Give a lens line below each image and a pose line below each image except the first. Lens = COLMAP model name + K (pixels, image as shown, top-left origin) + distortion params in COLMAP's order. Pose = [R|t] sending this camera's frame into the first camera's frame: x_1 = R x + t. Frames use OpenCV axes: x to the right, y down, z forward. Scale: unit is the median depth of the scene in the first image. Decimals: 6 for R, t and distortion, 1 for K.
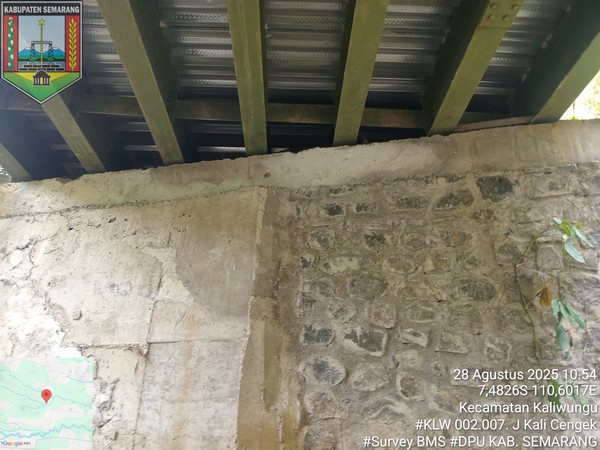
lens RADIAL K [[446.6, 0, 296.5], [0, 446.6, 233.5], [0, 0, 1]] dist [0.067469, -0.121811]
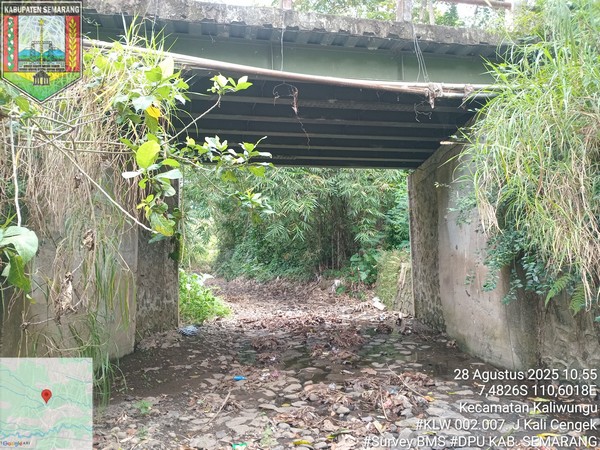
lens RADIAL K [[446.6, 0, 296.5], [0, 446.6, 233.5], [0, 0, 1]] dist [0.067469, -0.121811]
pose [[-0.179563, 0.069556, 0.981284, -2.665898], [-0.417232, 0.897952, -0.139998, 0.227656], [-0.890884, -0.434562, -0.132218, 0.519551]]
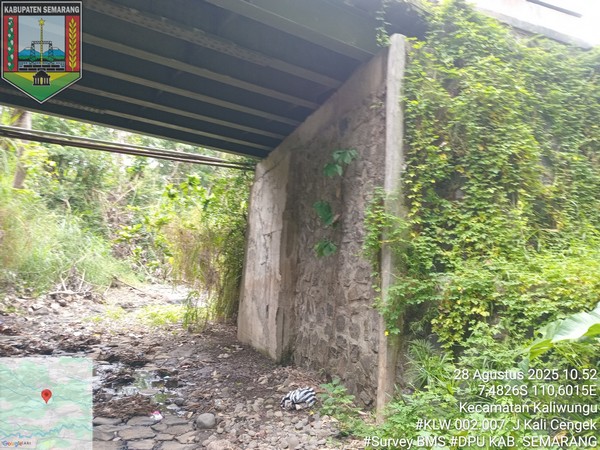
lens RADIAL K [[446.6, 0, 296.5], [0, 446.6, 233.5], [0, 0, 1]] dist [0.067469, -0.121811]
pose [[0.507374, -0.070403, -0.858845, 1.833960], [0.346472, 0.929216, 0.128512, -0.011034], [0.789005, -0.362770, 0.495853, -0.076753]]
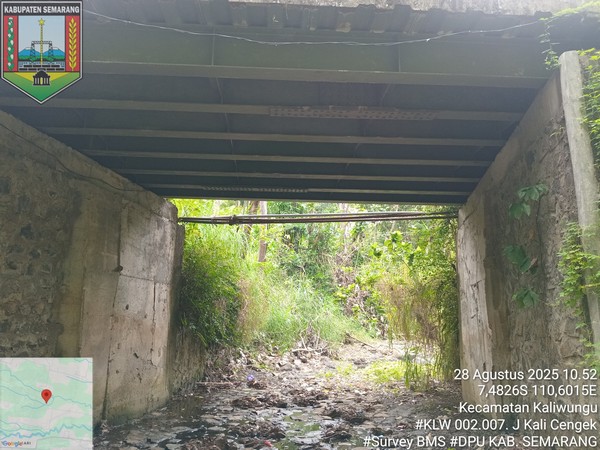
lens RADIAL K [[446.6, 0, 296.5], [0, 446.6, 233.5], [0, 0, 1]] dist [0.067469, -0.121811]
pose [[0.017755, -0.209017, -0.977751, 1.935101], [0.442632, 0.878500, -0.179762, 0.037507], [0.896528, -0.429592, 0.108115, 0.064939]]
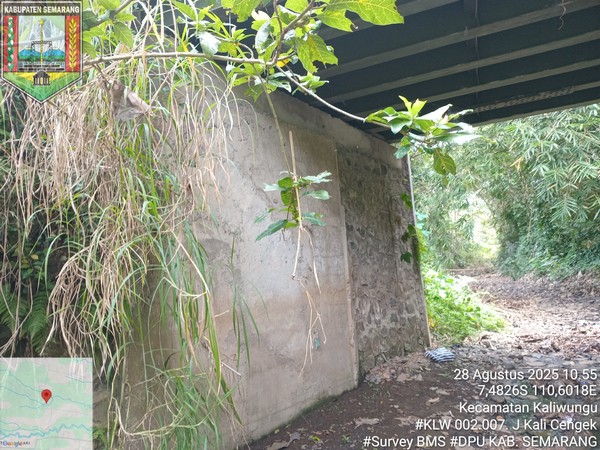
lens RADIAL K [[446.6, 0, 296.5], [0, 446.6, 233.5], [0, 0, 1]] dist [0.067469, -0.121811]
pose [[0.413979, 0.056767, 0.908515, -1.912101], [-0.323713, 0.941993, 0.088646, 0.150261], [-0.850783, -0.330796, 0.408342, 0.368740]]
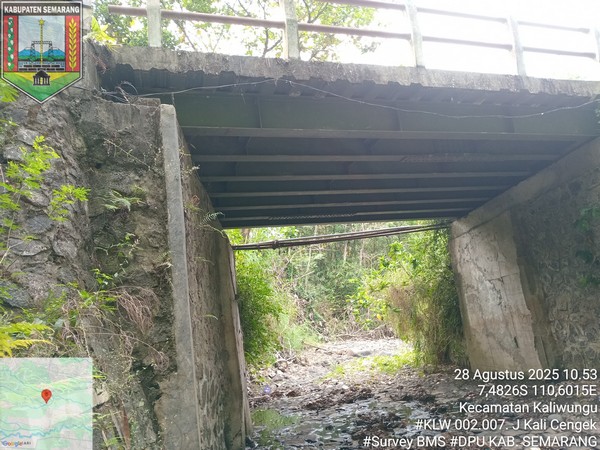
lens RADIAL K [[446.6, 0, 296.5], [0, 446.6, 233.5], [0, 0, 1]] dist [0.067469, -0.121811]
pose [[0.265776, -0.247973, -0.931597, 2.171126], [0.545547, 0.835419, -0.066733, -0.537020], [0.794822, -0.490494, 0.357315, -0.987158]]
